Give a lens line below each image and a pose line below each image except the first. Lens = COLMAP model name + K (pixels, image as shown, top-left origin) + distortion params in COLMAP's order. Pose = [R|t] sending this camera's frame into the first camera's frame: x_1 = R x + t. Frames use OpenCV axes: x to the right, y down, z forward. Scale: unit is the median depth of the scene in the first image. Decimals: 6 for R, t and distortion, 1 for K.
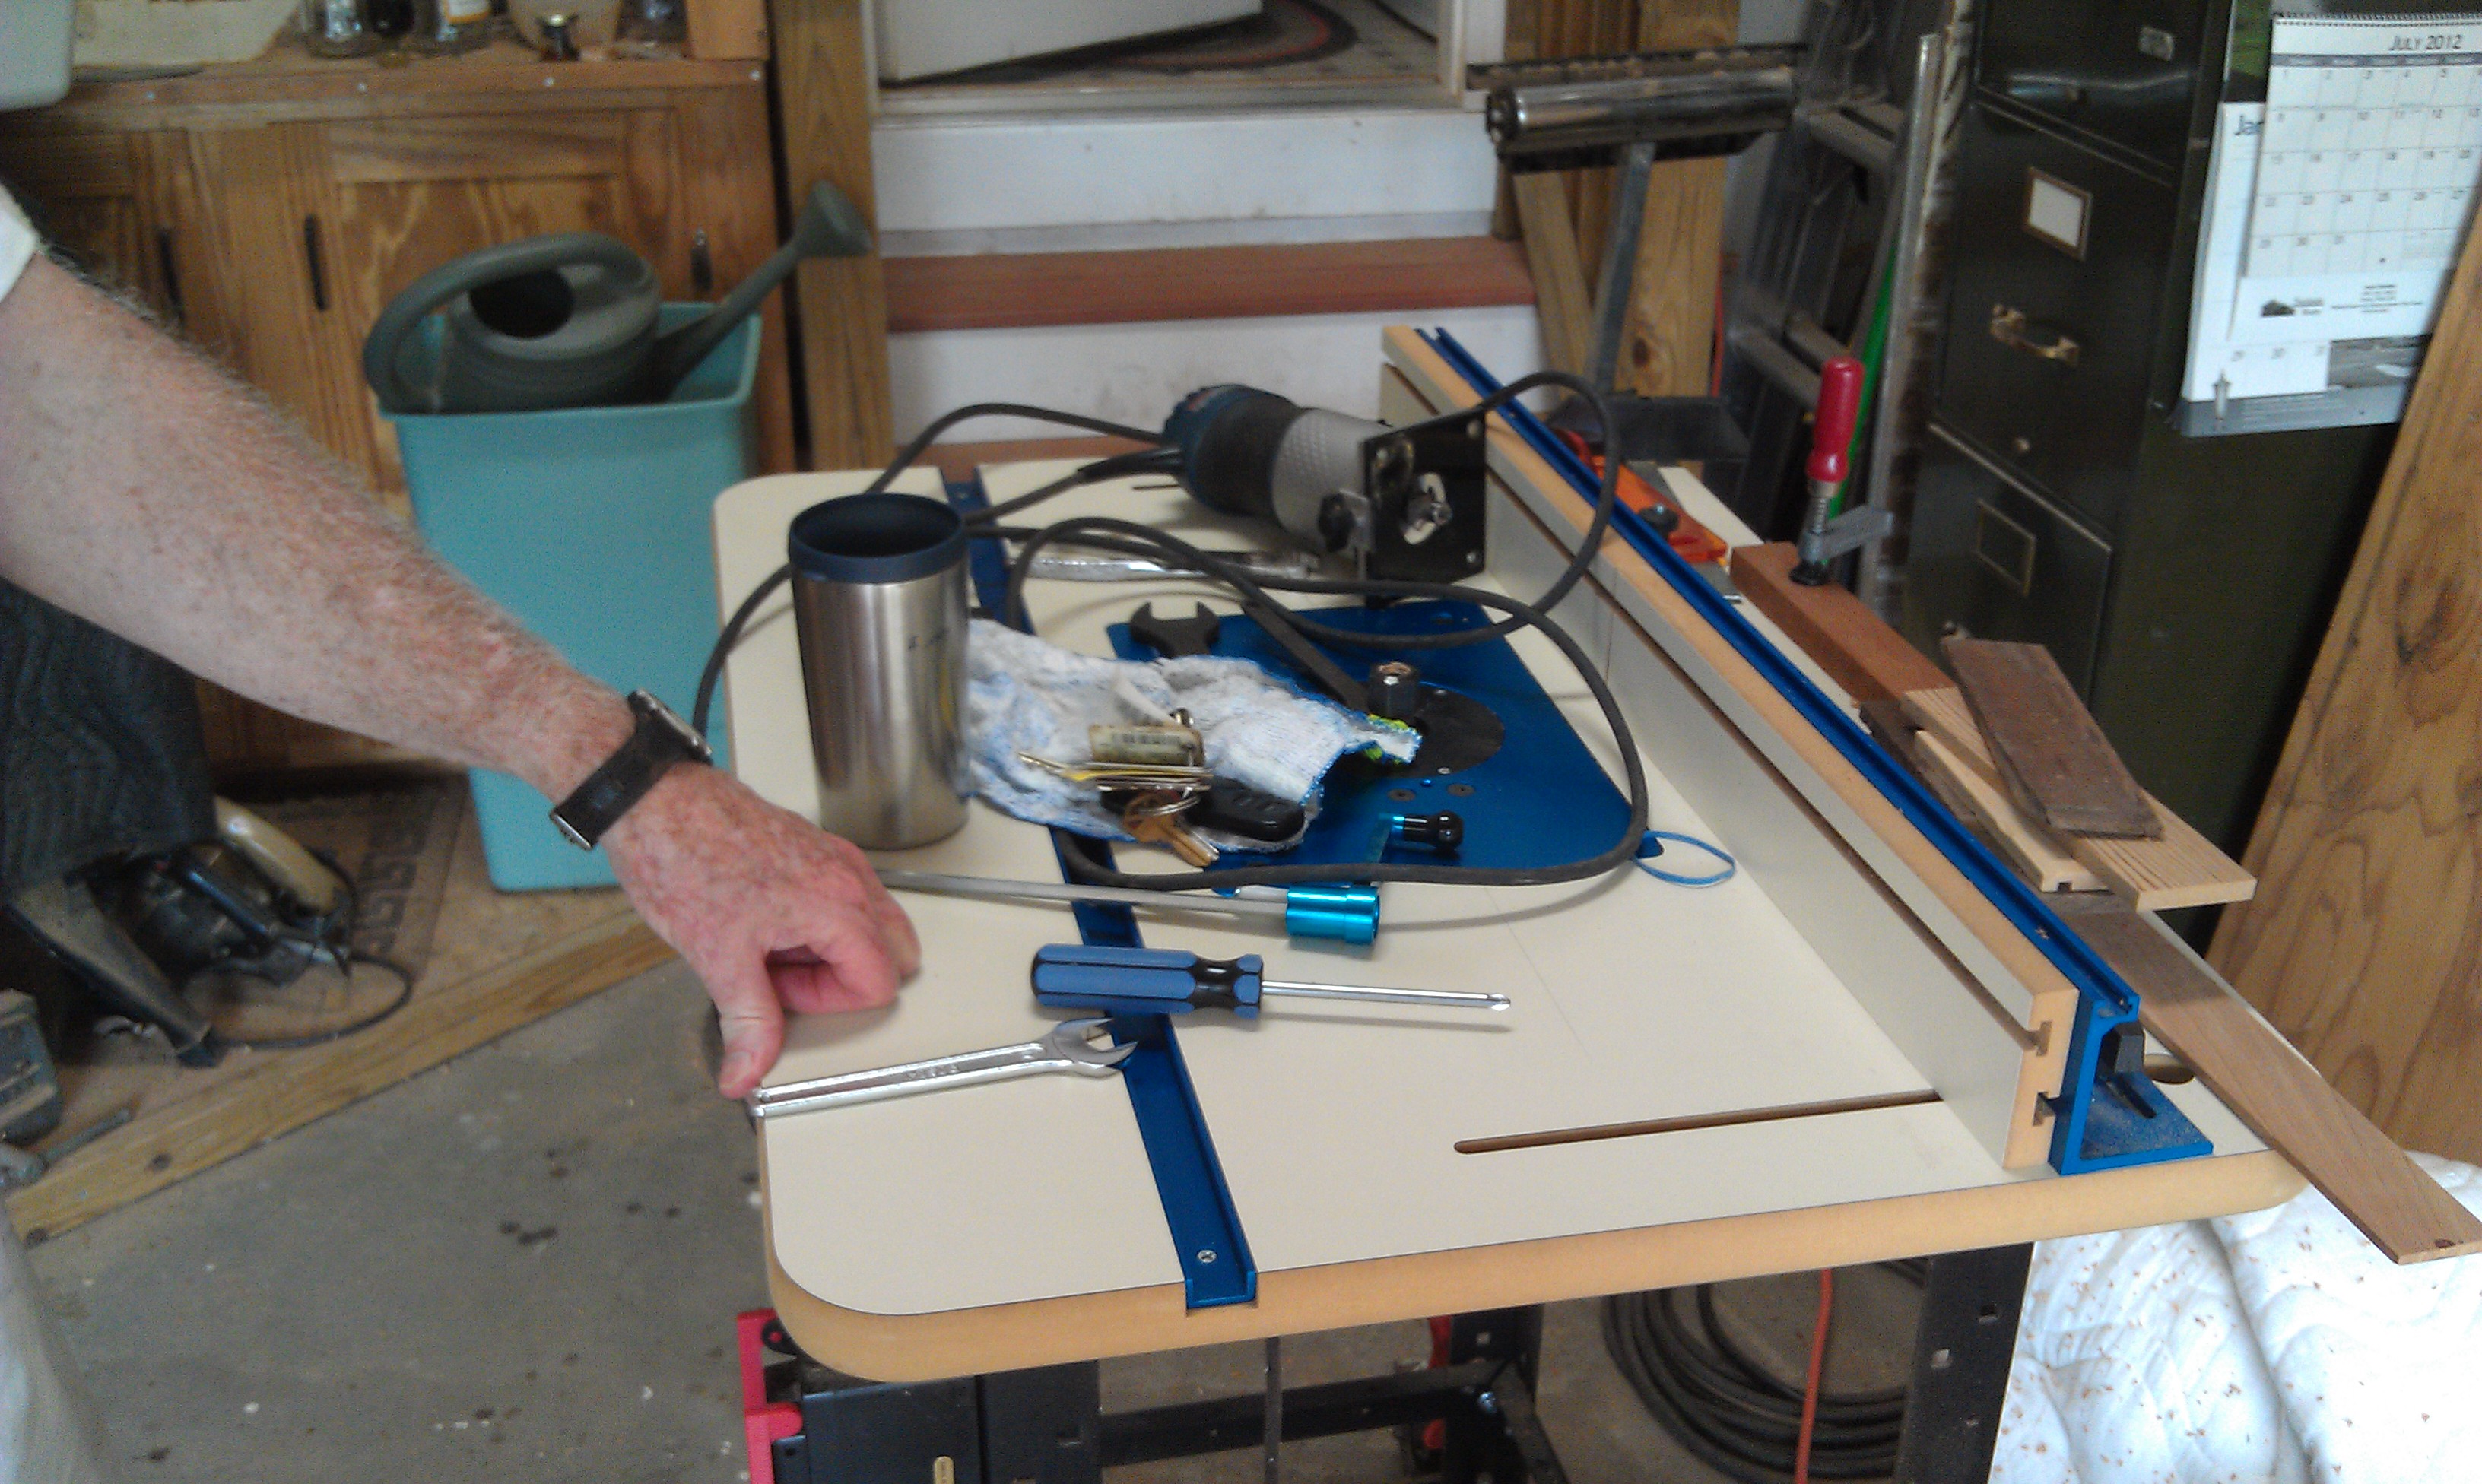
lens RADIAL K [[2550.6, 0, 1241.0], [0, 2550.6, 742.0], [0, 0, 1]] dist [0.158870, -0.565206]
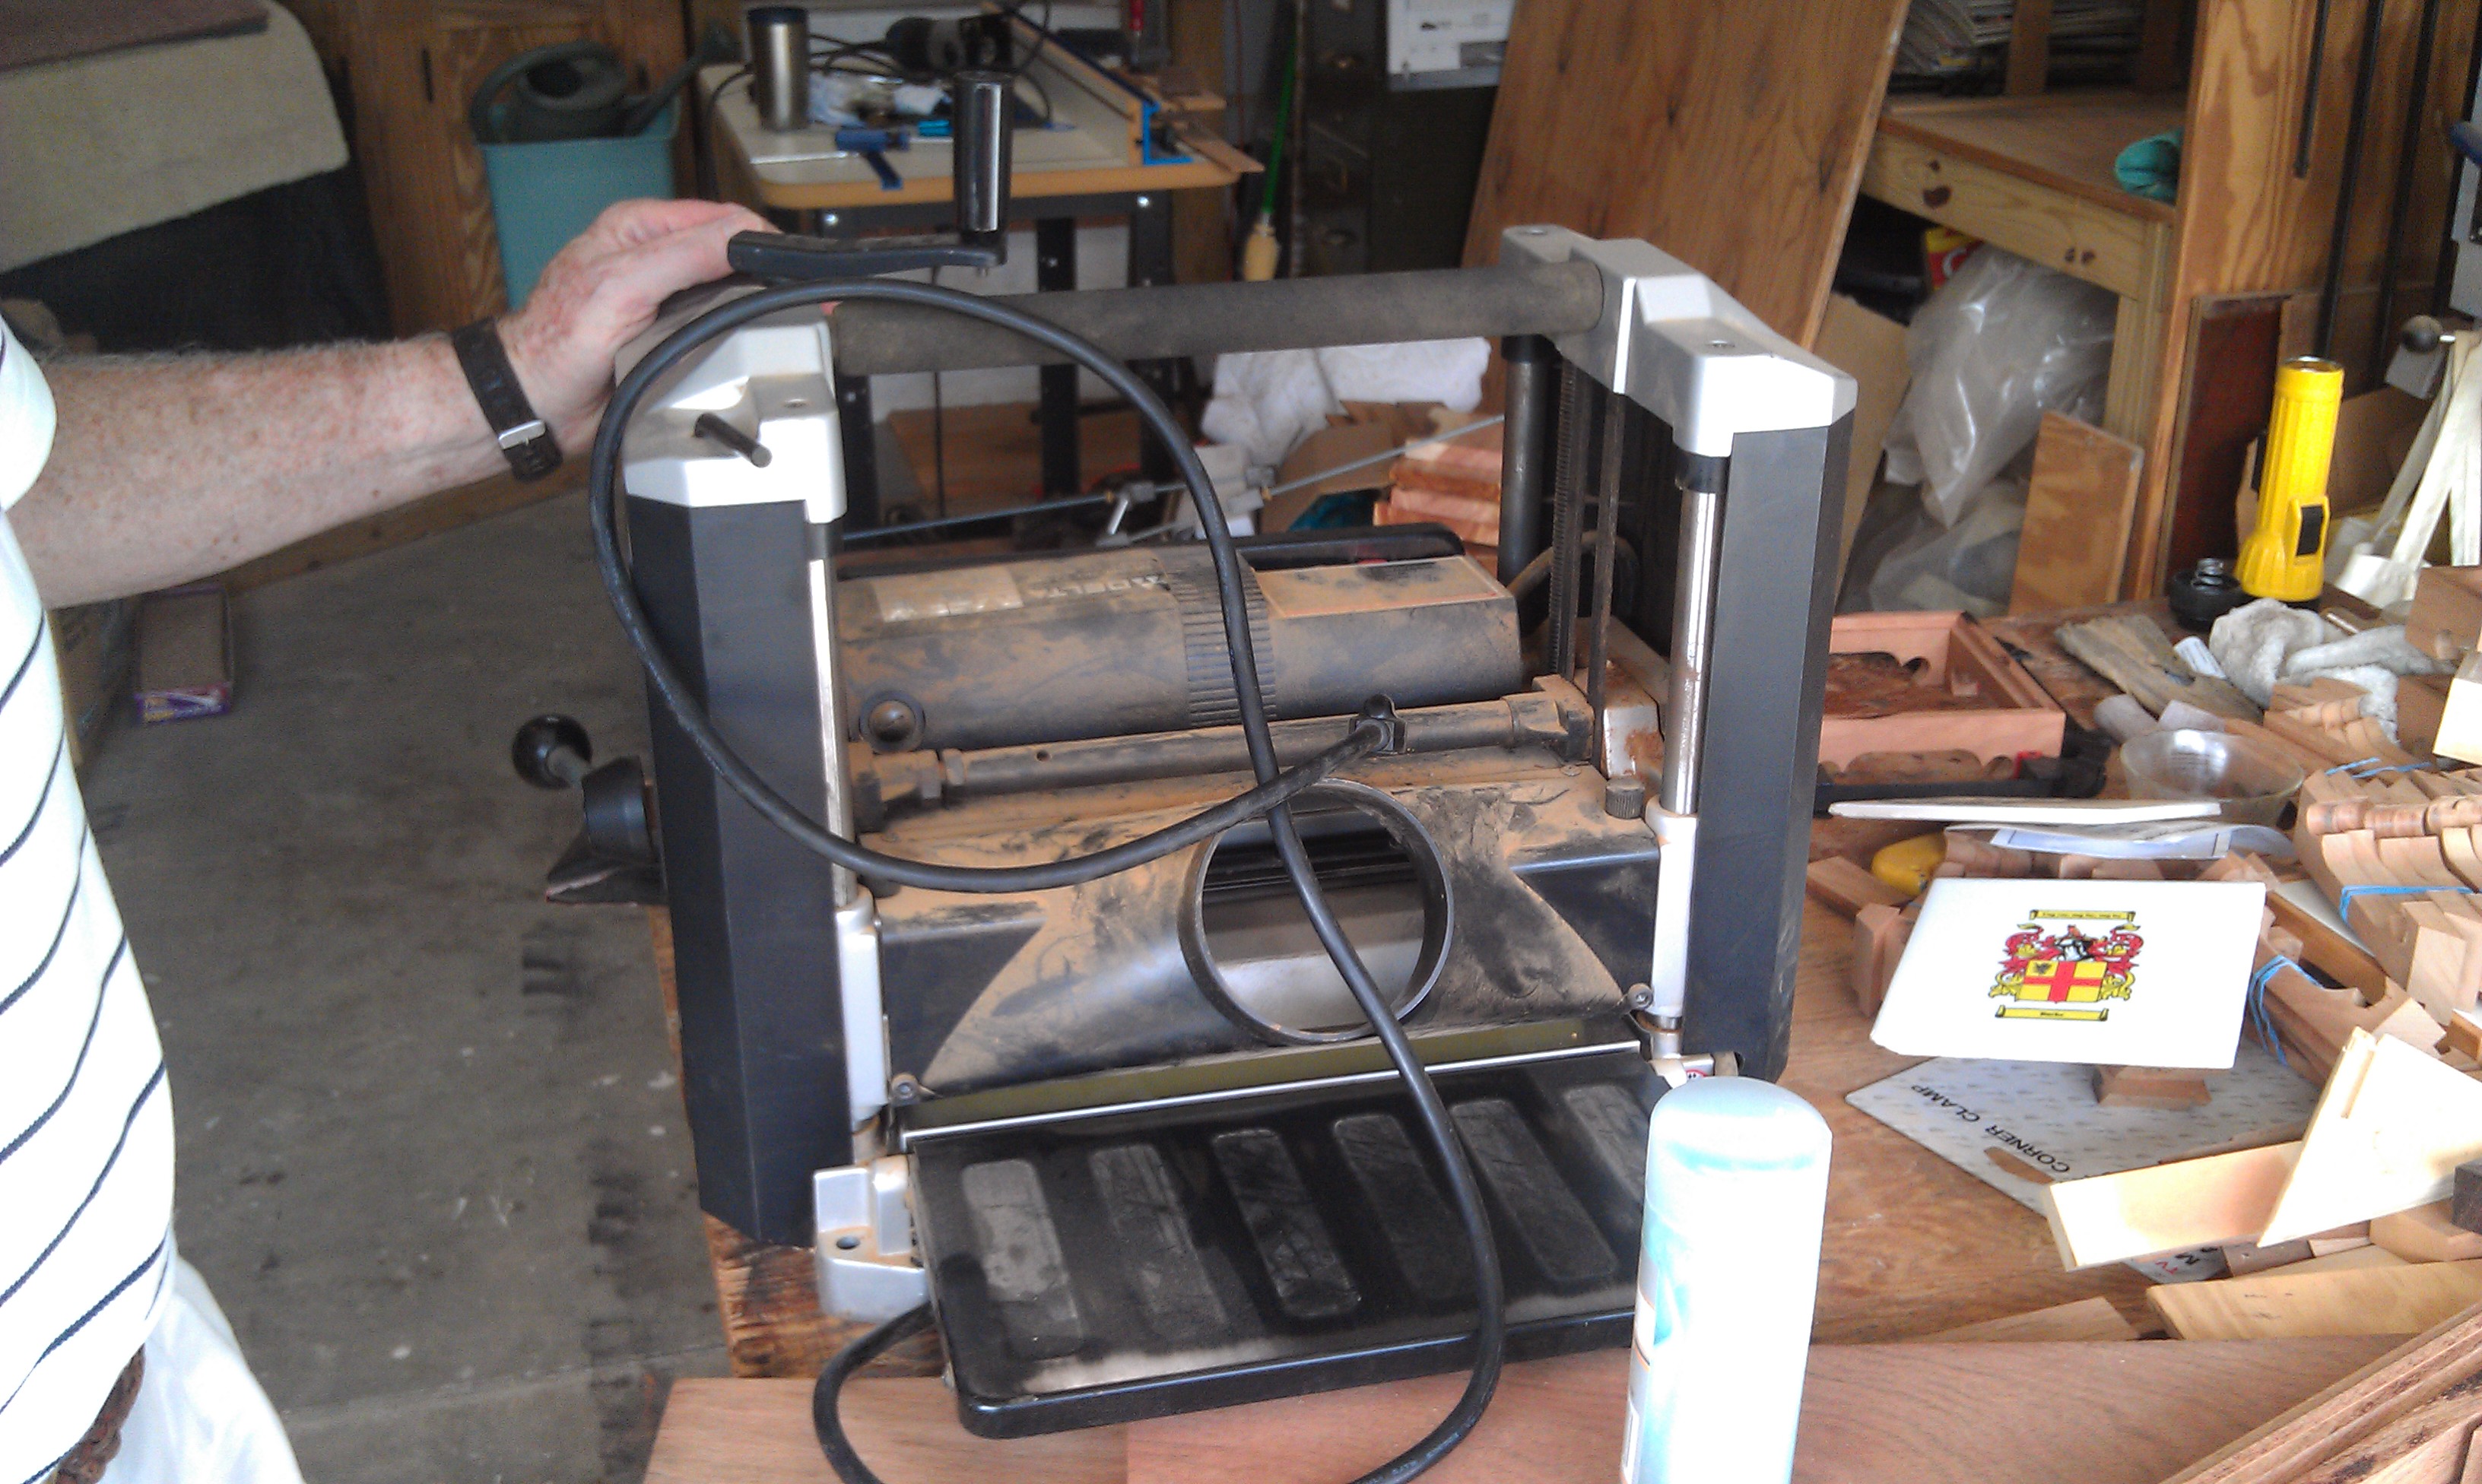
lens RADIAL K [[2550.6, 0, 1241.0], [0, 2550.6, 742.0], [0, 0, 1]] dist [0.158870, -0.565206]
pose [[0.996935, -0.043510, 0.065017, 0.085442], [0.045418, 0.998571, -0.028159, 0.450911], [-0.063699, 0.031026, 0.997487, -1.030023]]
